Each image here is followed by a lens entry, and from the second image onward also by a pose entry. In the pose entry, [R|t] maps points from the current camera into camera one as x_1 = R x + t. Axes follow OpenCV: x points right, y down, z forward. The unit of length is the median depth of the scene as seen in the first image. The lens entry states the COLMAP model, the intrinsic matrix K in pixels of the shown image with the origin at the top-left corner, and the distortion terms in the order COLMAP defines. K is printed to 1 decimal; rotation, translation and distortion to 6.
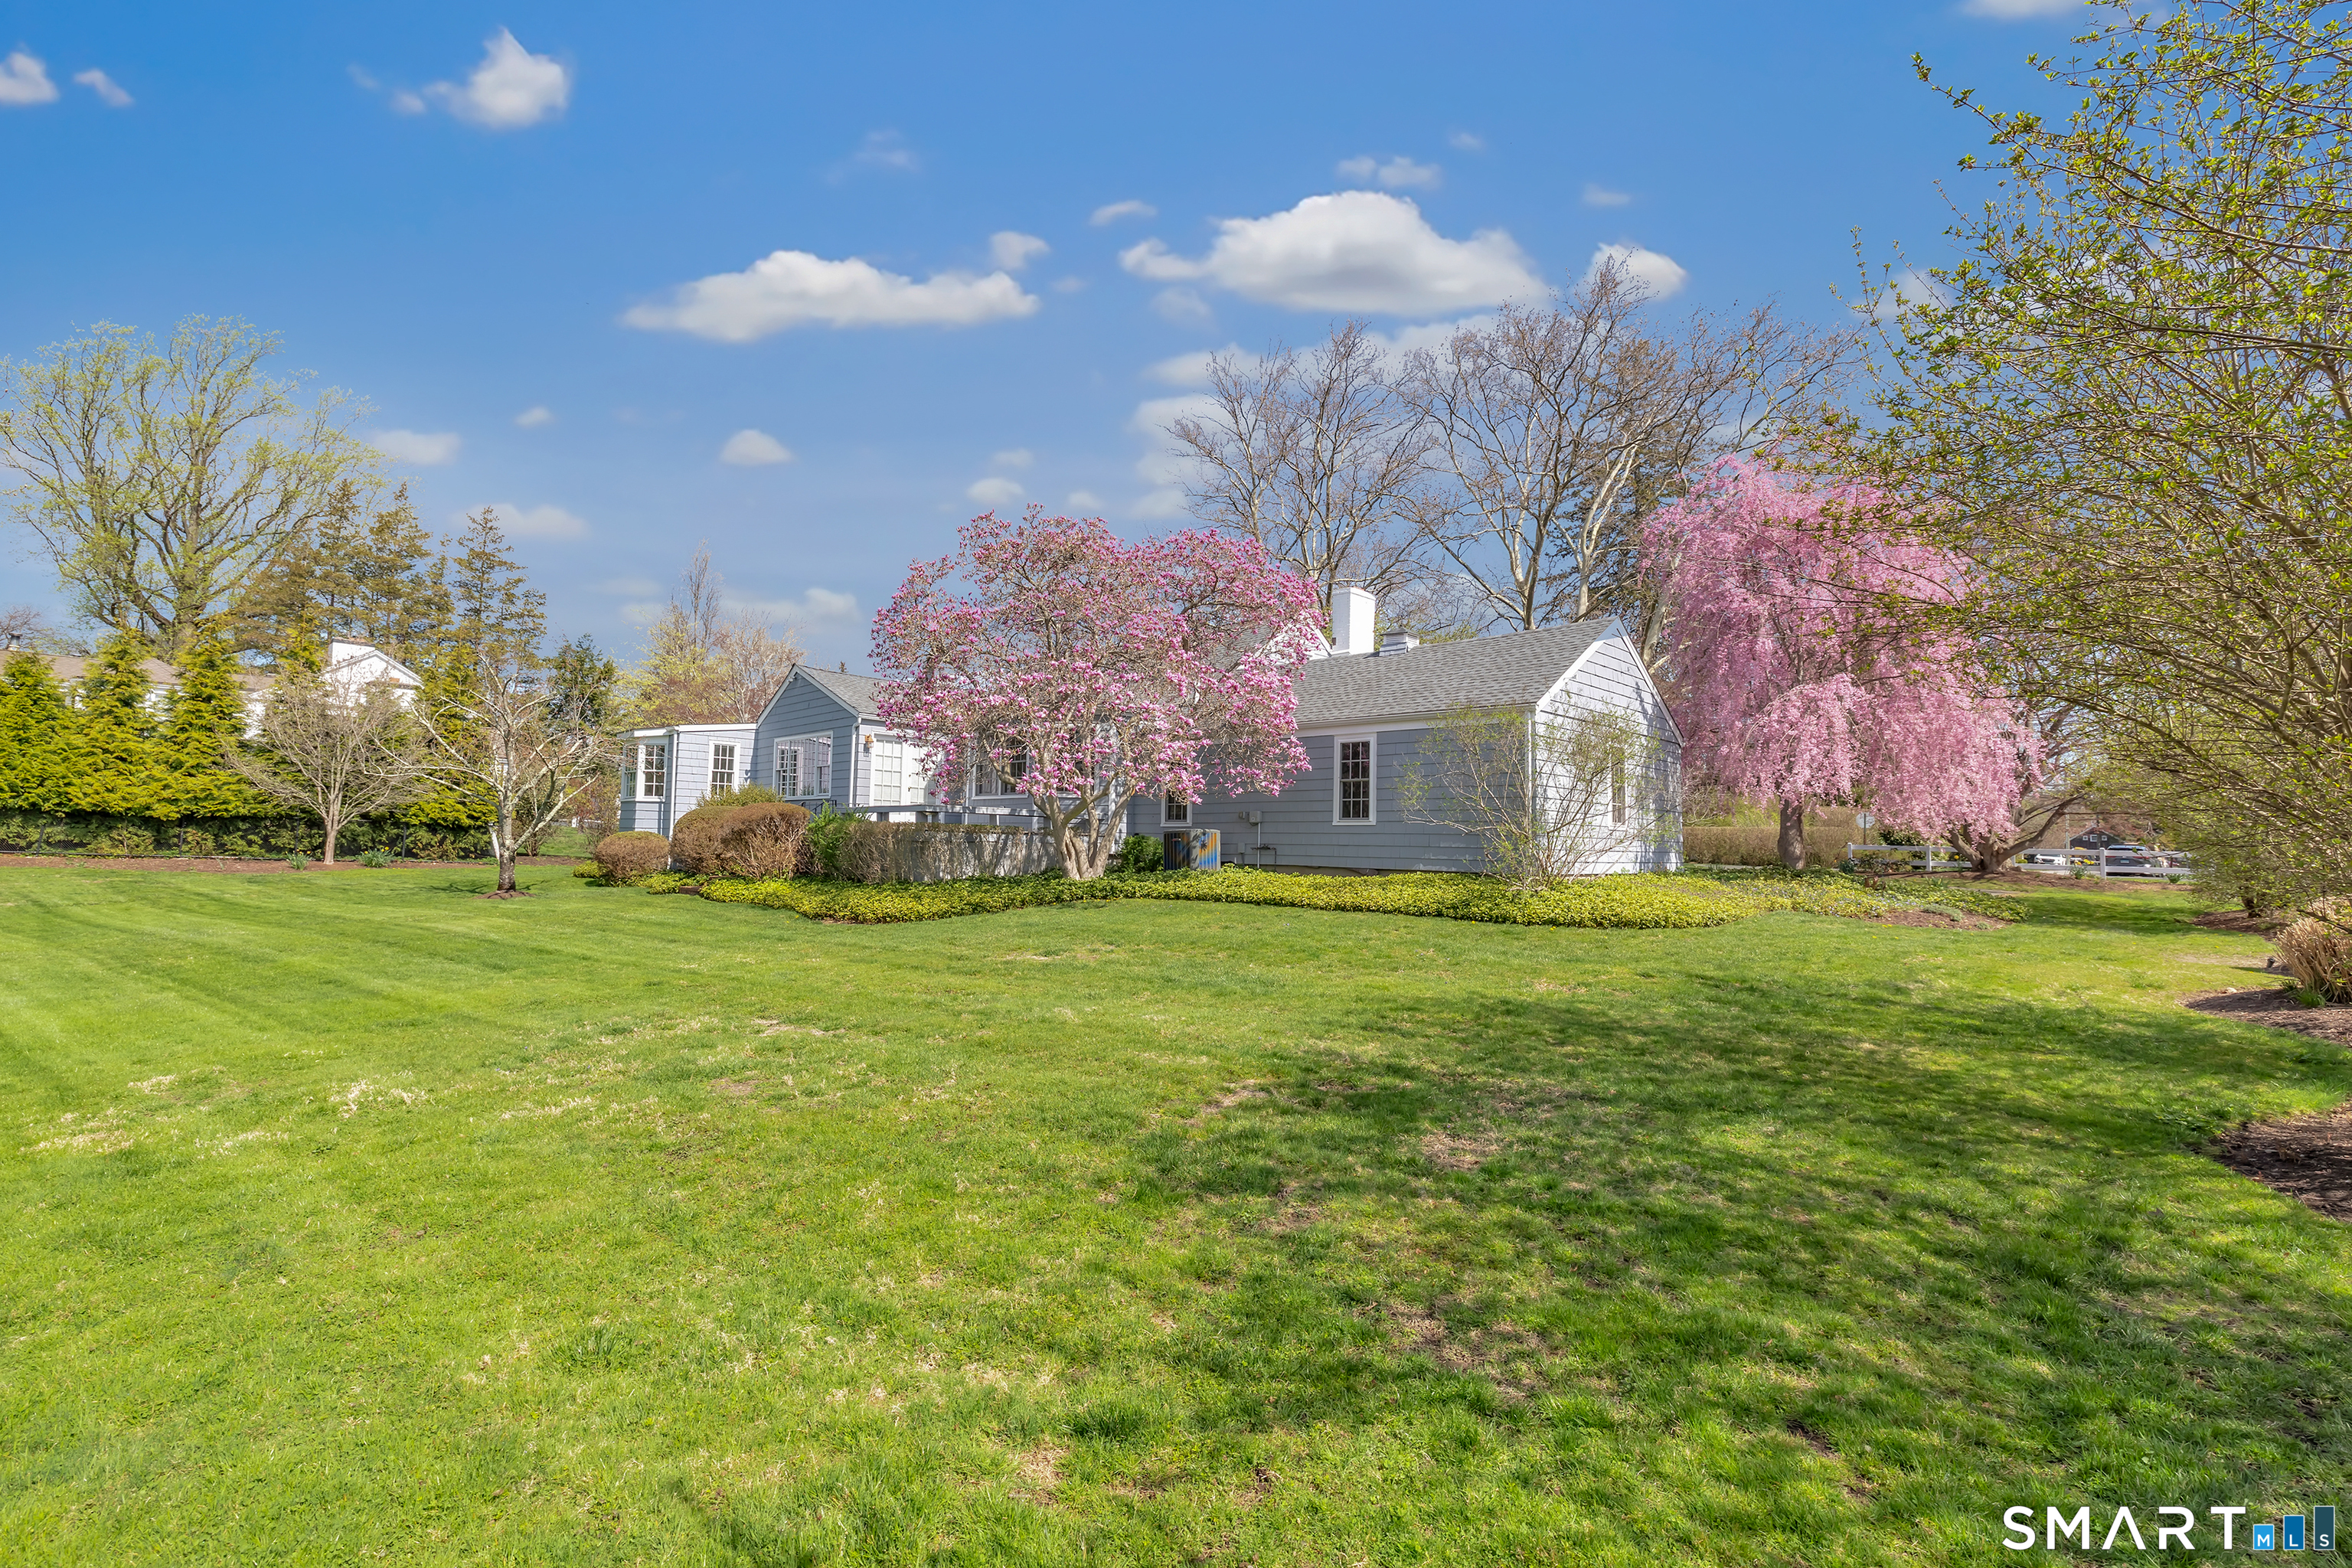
lens RADIAL K [[1043.5, 0, 1139.2], [0, 1043.5, 770.2], [0, 0, 1]] dist [-0.000455, 0.000762]
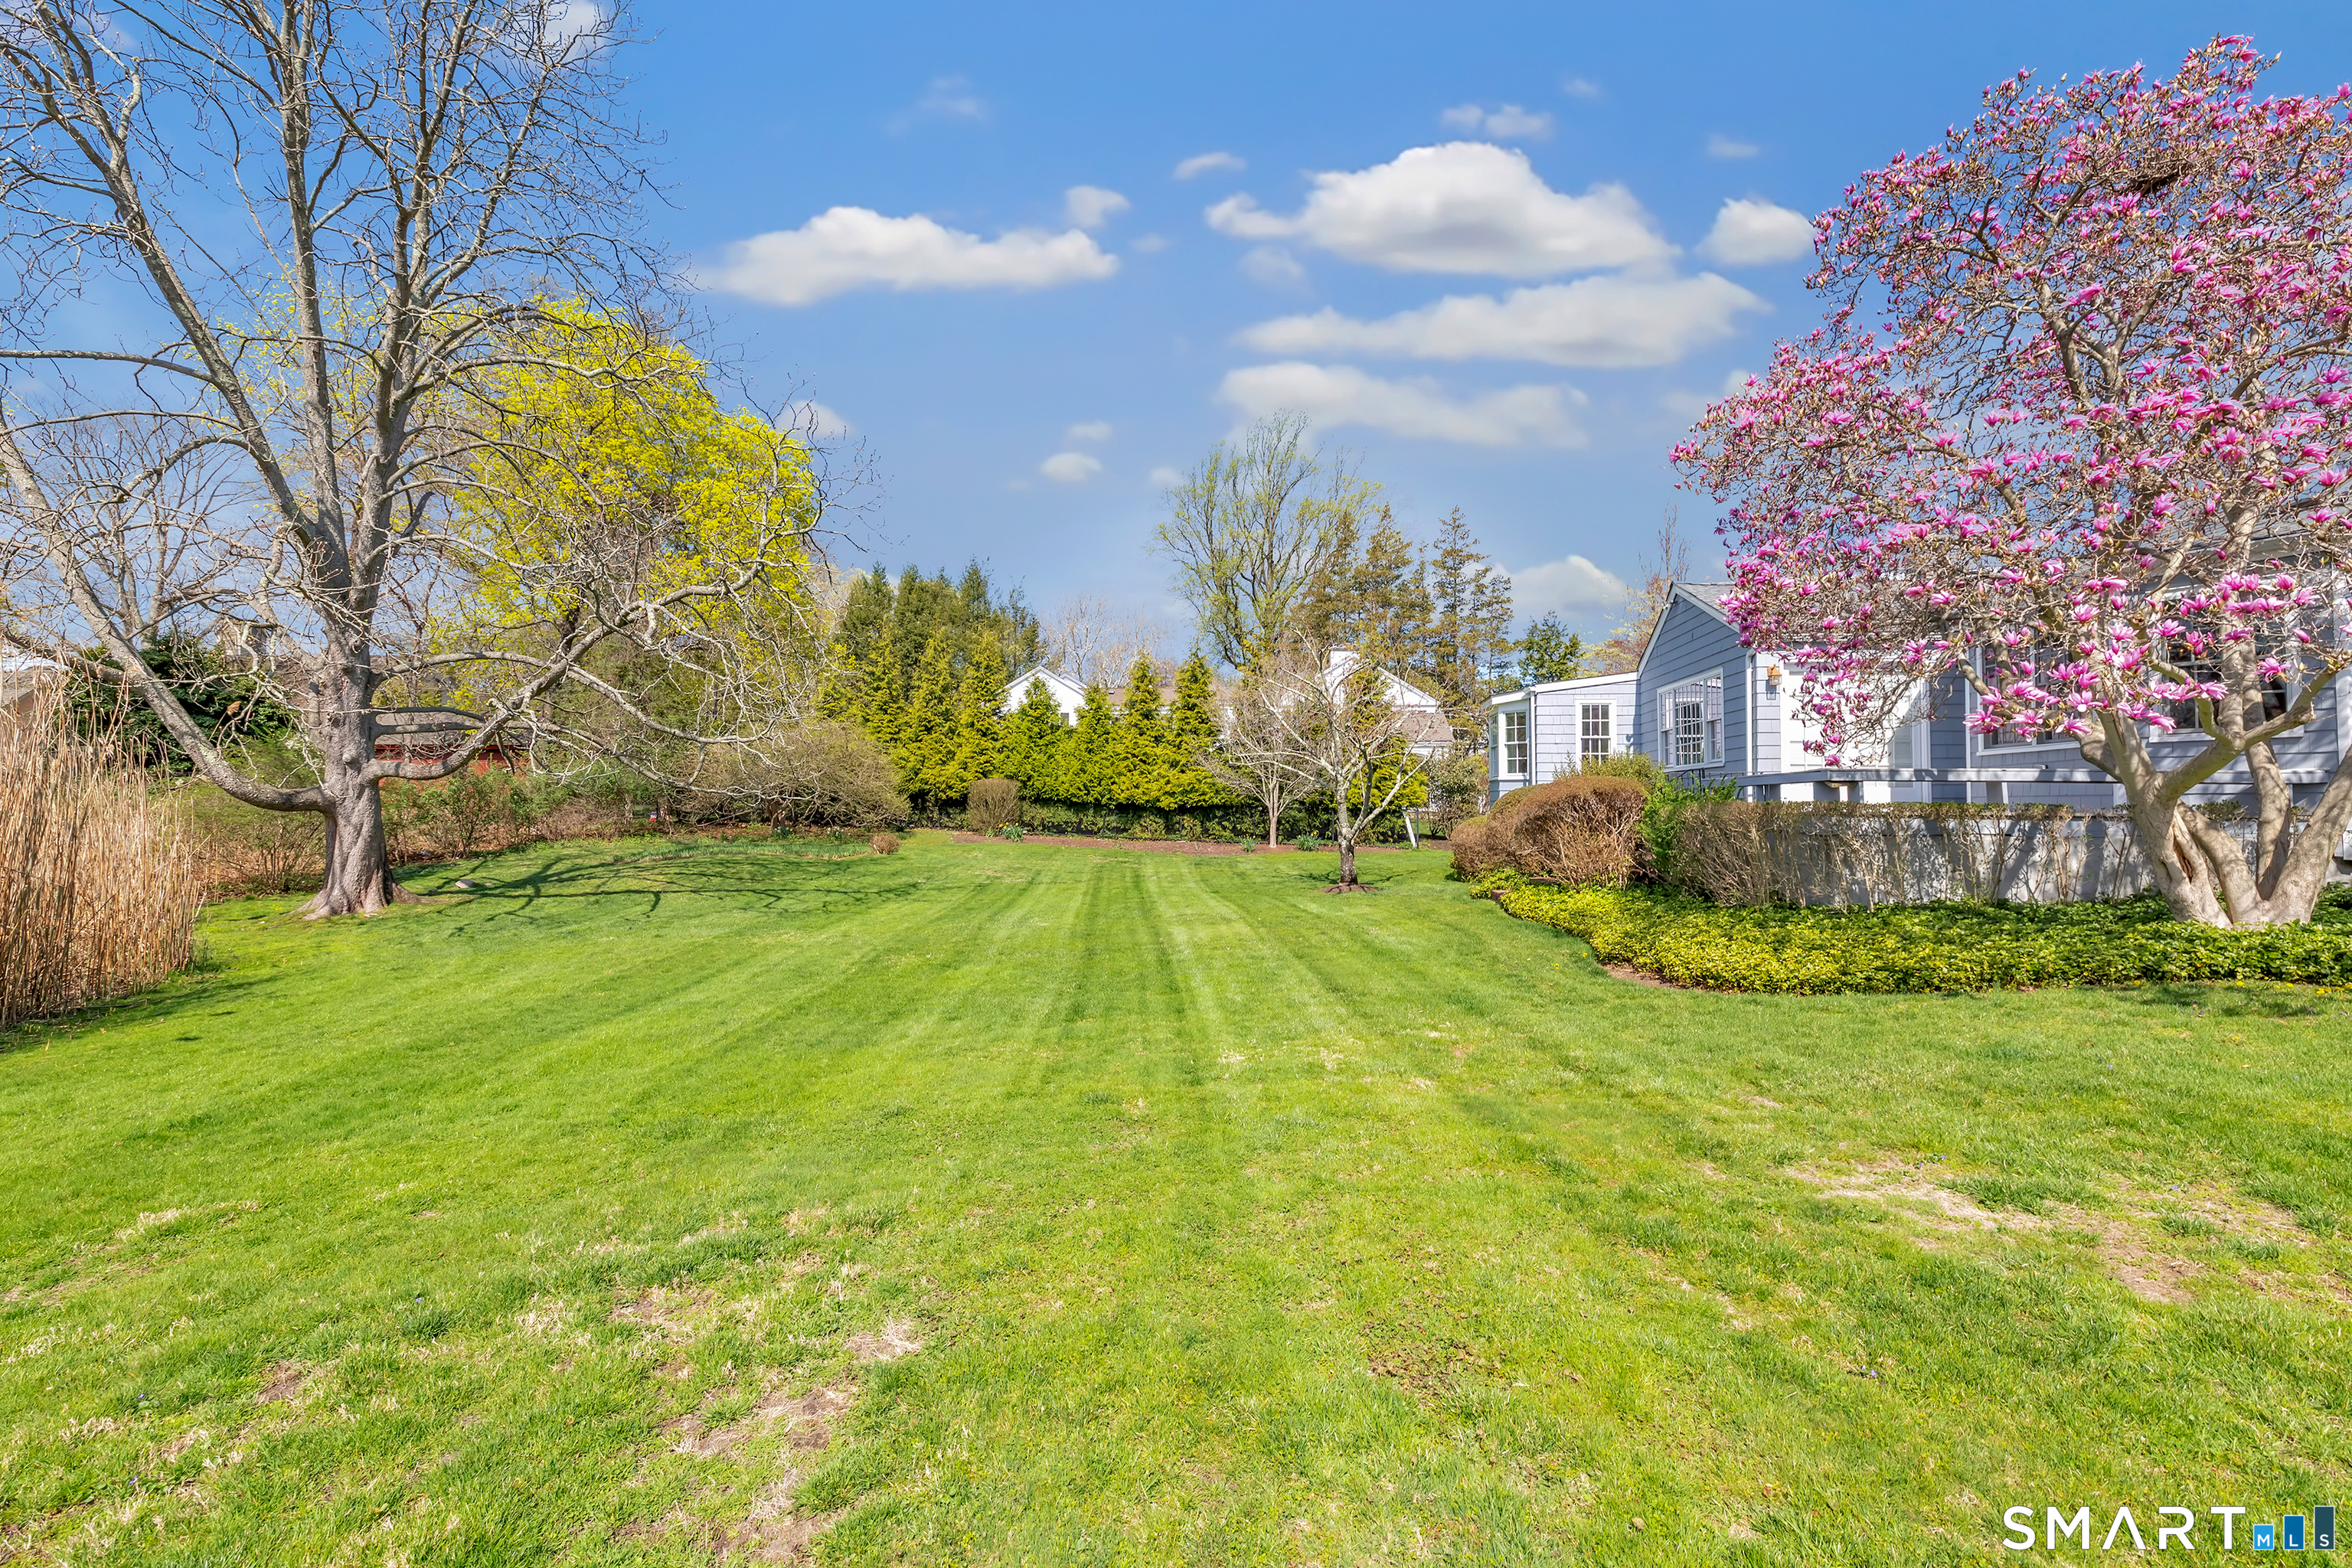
lens RADIAL K [[1043.5, 0, 1139.2], [0, 1043.5, 770.2], [0, 0, 1]] dist [-0.000455, 0.000762]
pose [[0.613166, -0.044063, -0.788724, 0.006023], [0.061281, 0.998088, -0.008119, 0.009634], [0.787573, -0.043355, 0.614694, 0.229272]]
